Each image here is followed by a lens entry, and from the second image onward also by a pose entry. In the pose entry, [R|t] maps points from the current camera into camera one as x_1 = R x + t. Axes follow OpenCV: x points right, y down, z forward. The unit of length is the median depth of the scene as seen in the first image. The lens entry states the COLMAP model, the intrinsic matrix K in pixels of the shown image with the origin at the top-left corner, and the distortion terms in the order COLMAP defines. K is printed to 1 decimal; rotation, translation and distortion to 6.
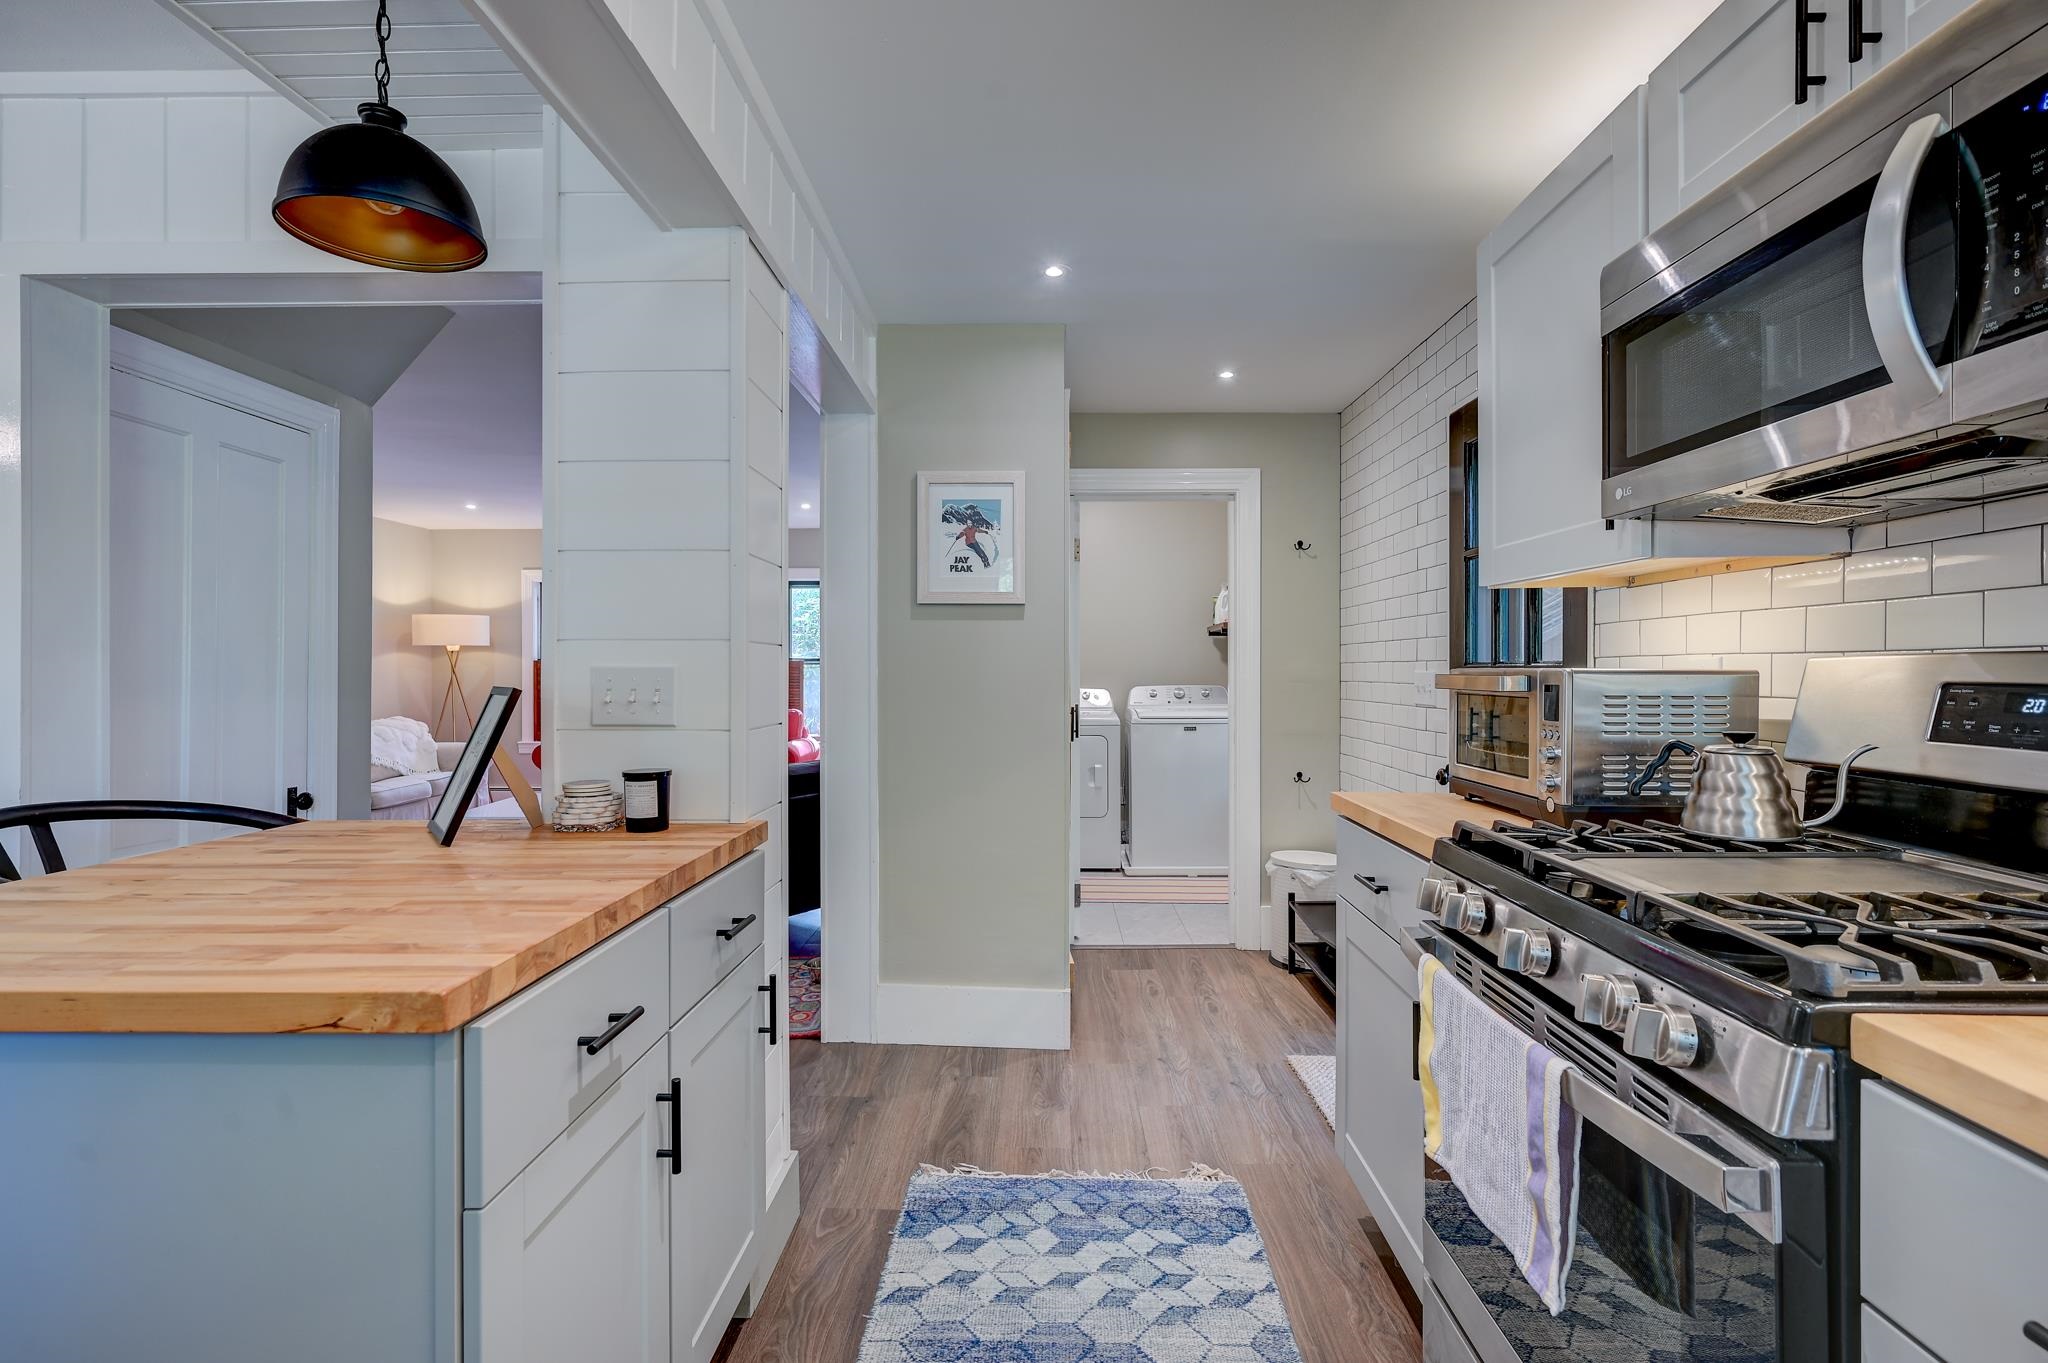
lens RADIAL K [[975.4, 0, 1031.3], [0, 975.4, 671.9], [0, 0, 1]] dist [0.003775, 0.001181]
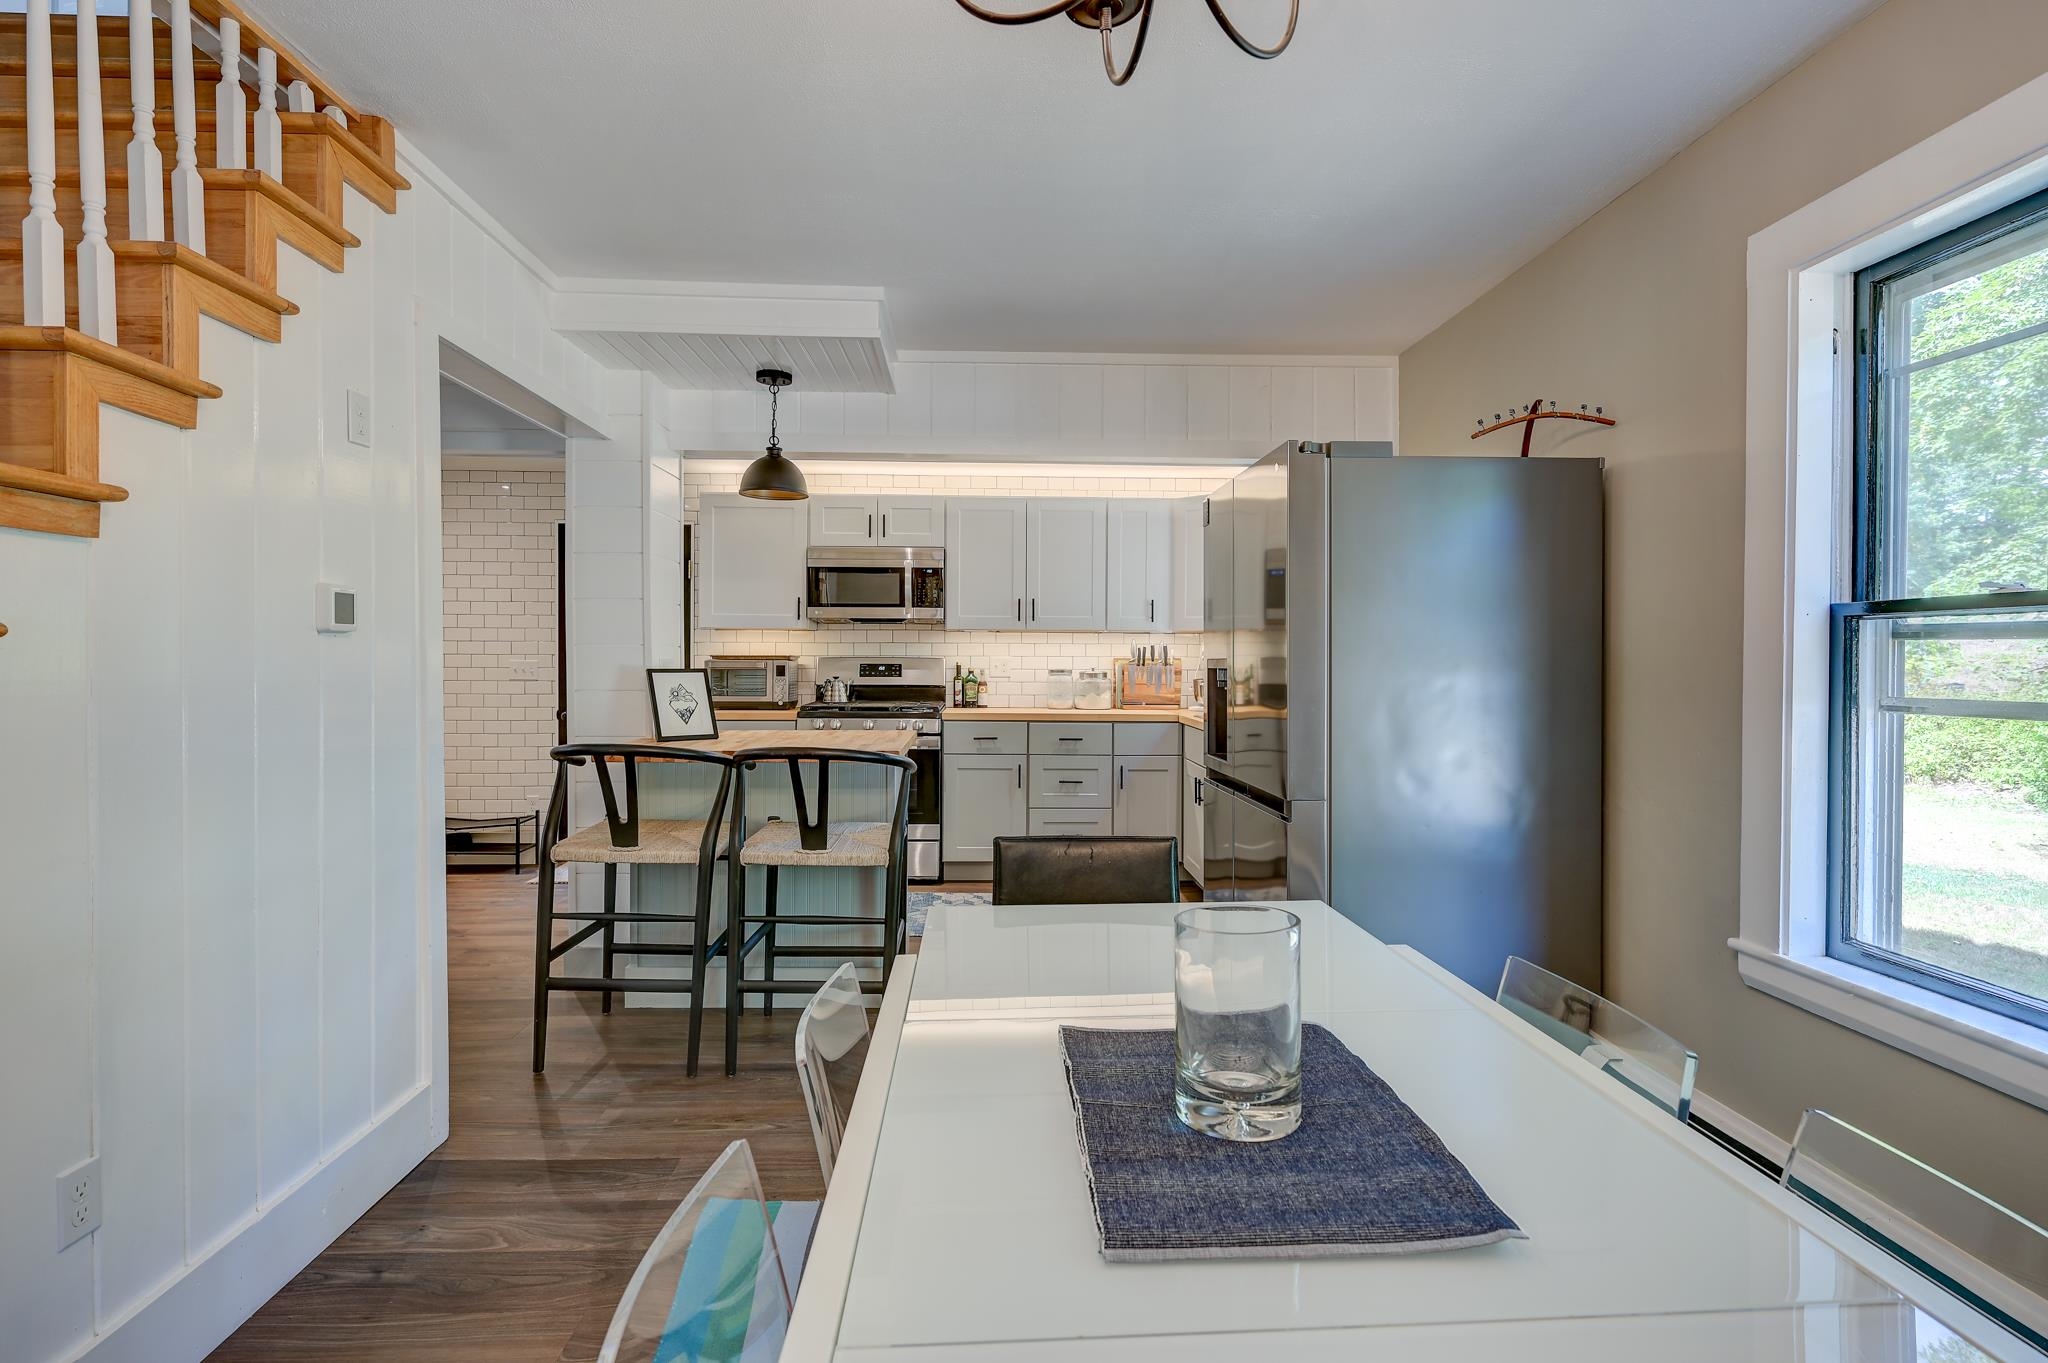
lens RADIAL K [[990.3, 0, 1023.7], [0, 990.3, 672.1], [0, 0, 1]] dist [0.002759, -0.000921]
pose [[-0.073608, -0.010817, 0.997229, -2.124093], [-0.001338, 0.999941, 0.010748, -0.000179], [-0.997286, -0.000544, -0.073618, 0.336533]]
